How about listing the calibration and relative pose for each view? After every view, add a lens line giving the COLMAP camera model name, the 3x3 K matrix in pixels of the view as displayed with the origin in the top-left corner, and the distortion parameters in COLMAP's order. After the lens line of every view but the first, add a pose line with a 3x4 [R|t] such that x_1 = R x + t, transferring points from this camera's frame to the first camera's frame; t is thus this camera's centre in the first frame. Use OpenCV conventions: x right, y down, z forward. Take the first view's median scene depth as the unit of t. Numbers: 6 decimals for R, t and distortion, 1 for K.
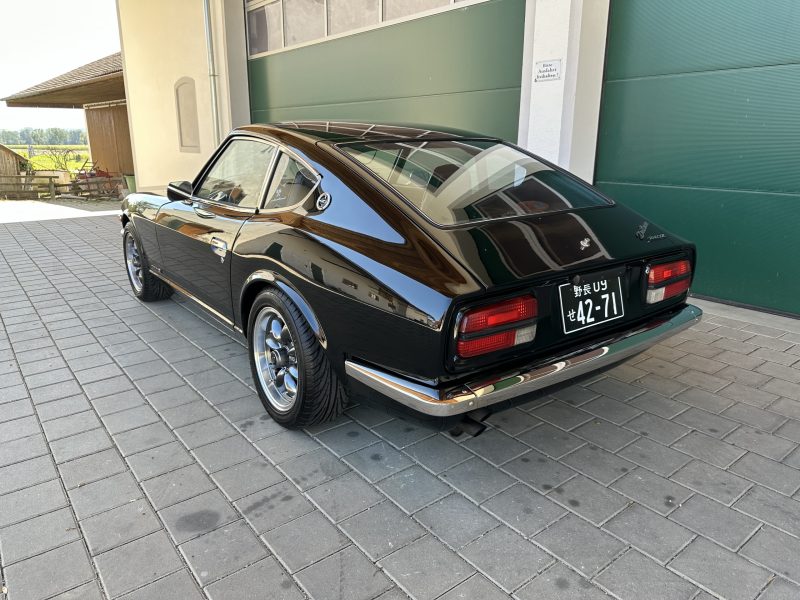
lens RADIAL K [[568.1, 0, 397.4], [0, 568.1, 299.5], [0, 0, 1]] dist [0.011168, -0.016758]
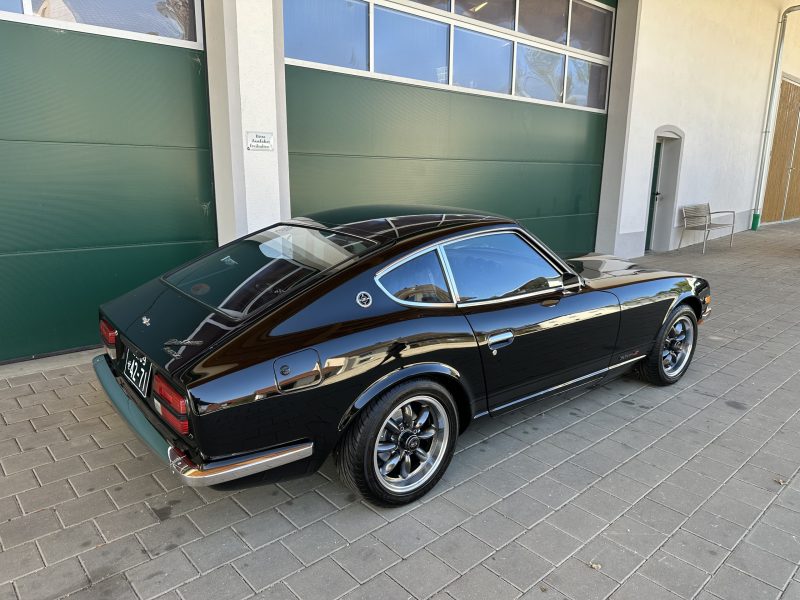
lens RADIAL K [[567.6, 0, 404.4], [0, 567.6, 297.5], [0, 0, 1]] dist [0.000254, -0.004445]
pose [[-0.075748, -0.220922, 0.972345, -1.701190], [0.255681, 0.938241, 0.233092, -0.599548], [-0.963789, 0.266266, -0.014585, 1.631257]]
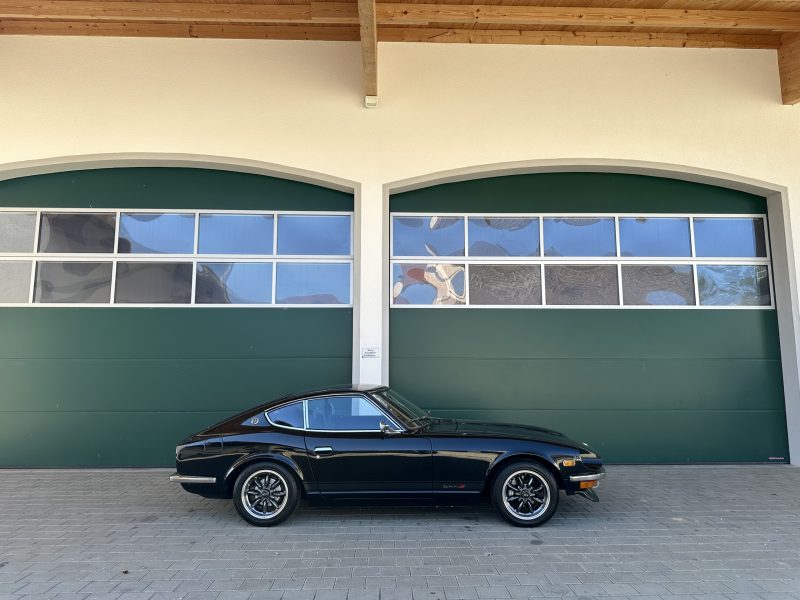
lens RADIAL K [[561.9, 0, 404.7], [0, 561.9, 299.0], [0, 0, 1]] dist [0.011245, -0.028913]
pose [[0.587230, 0.105834, 0.802471, -2.280561], [0.222400, 0.932160, -0.285686, -0.041216], [-0.778267, 0.346233, 0.523855, -0.219190]]
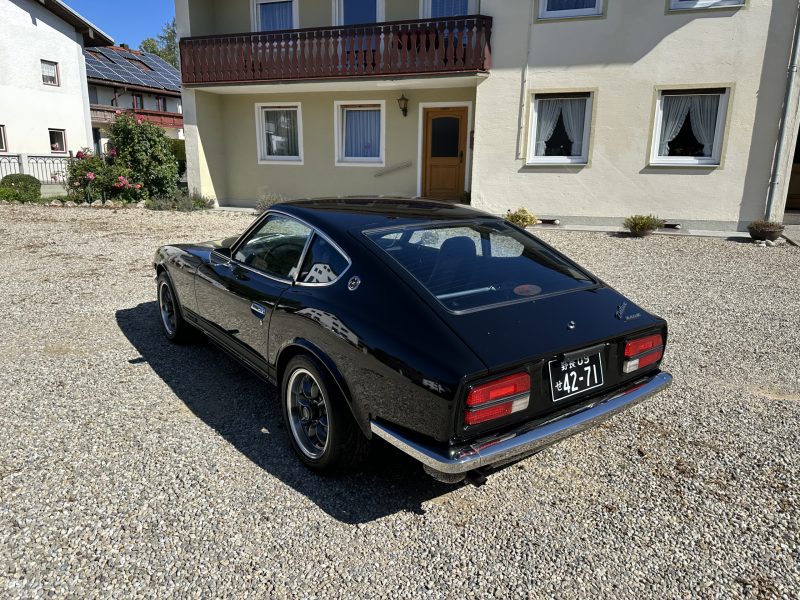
lens RADIAL K [[569.8, 0, 404.7], [0, 569.8, 302.2], [0, 0, 1]] dist [0.046324, -0.057437]
pose [[0.999705, 0.018476, 0.015745, -0.037944], [-0.017835, 0.999044, -0.039914, -0.081176], [-0.016467, 0.039621, 0.999079, -0.186008]]
